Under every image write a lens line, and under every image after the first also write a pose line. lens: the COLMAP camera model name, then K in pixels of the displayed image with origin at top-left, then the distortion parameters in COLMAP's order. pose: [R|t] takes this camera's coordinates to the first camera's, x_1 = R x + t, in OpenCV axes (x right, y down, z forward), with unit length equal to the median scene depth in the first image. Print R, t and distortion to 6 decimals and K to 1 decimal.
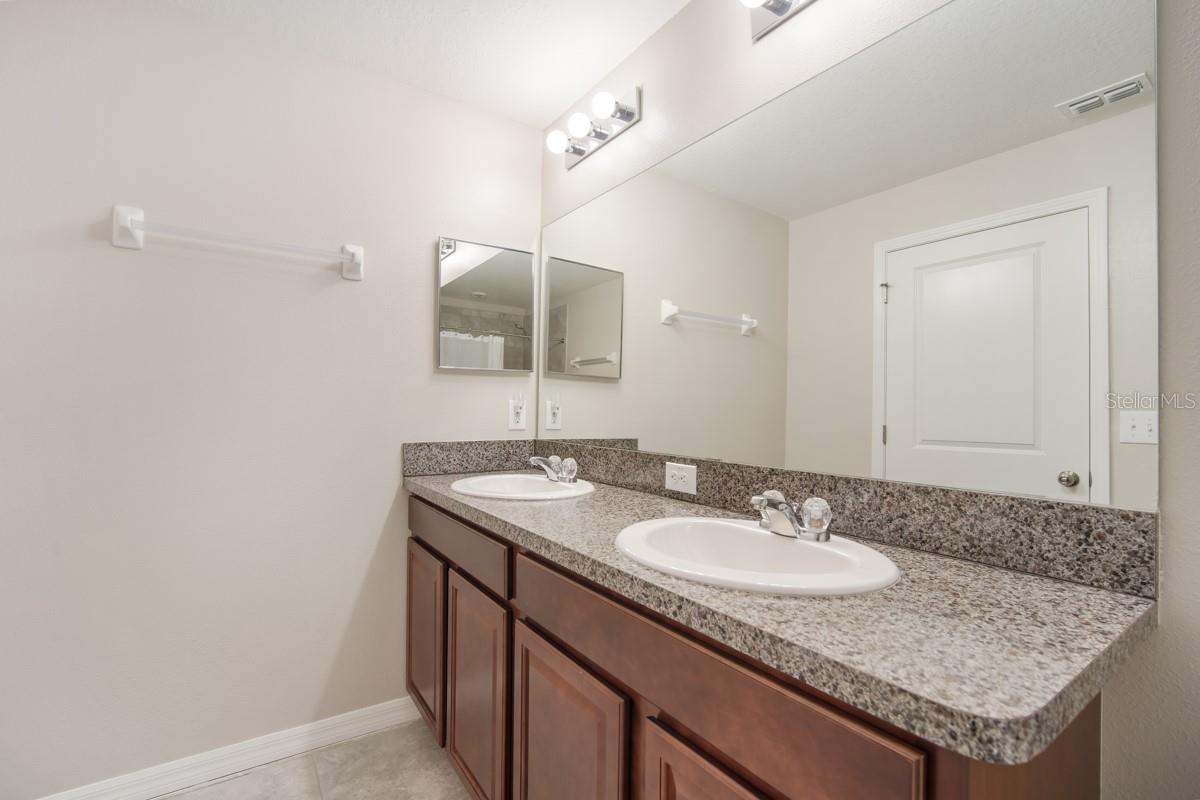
lens RADIAL K [[522.3, 0, 592.2], [0, 522.3, 401.8], [0, 0, 1]] dist [-0.011100, 0.004905]
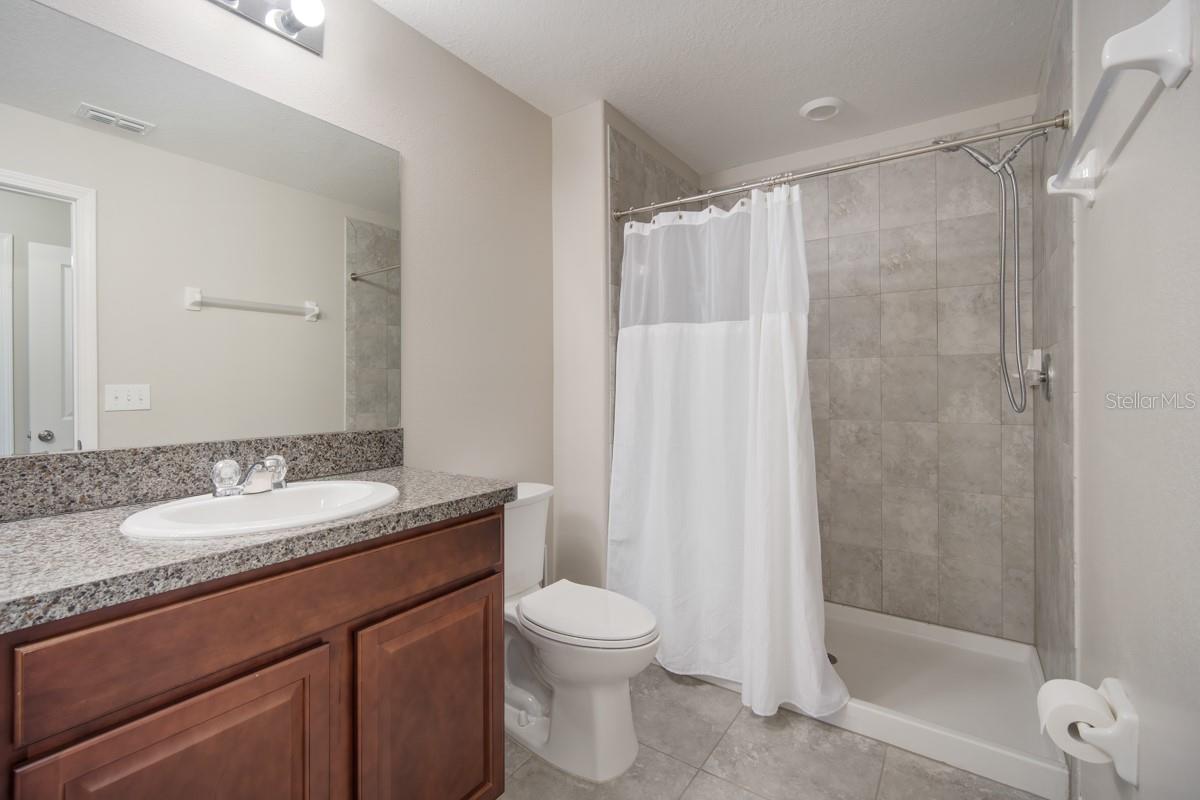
lens RADIAL K [[522.3, 0, 594.9], [0, 522.3, 396.8], [0, 0, 1]] dist [-0.011100, 0.004905]
pose [[-0.348397, -0.026481, 0.936973, -1.038422], [-0.011014, 0.999648, 0.024157, 0.009092], [-0.937283, -0.001903, -0.348565, 0.761894]]
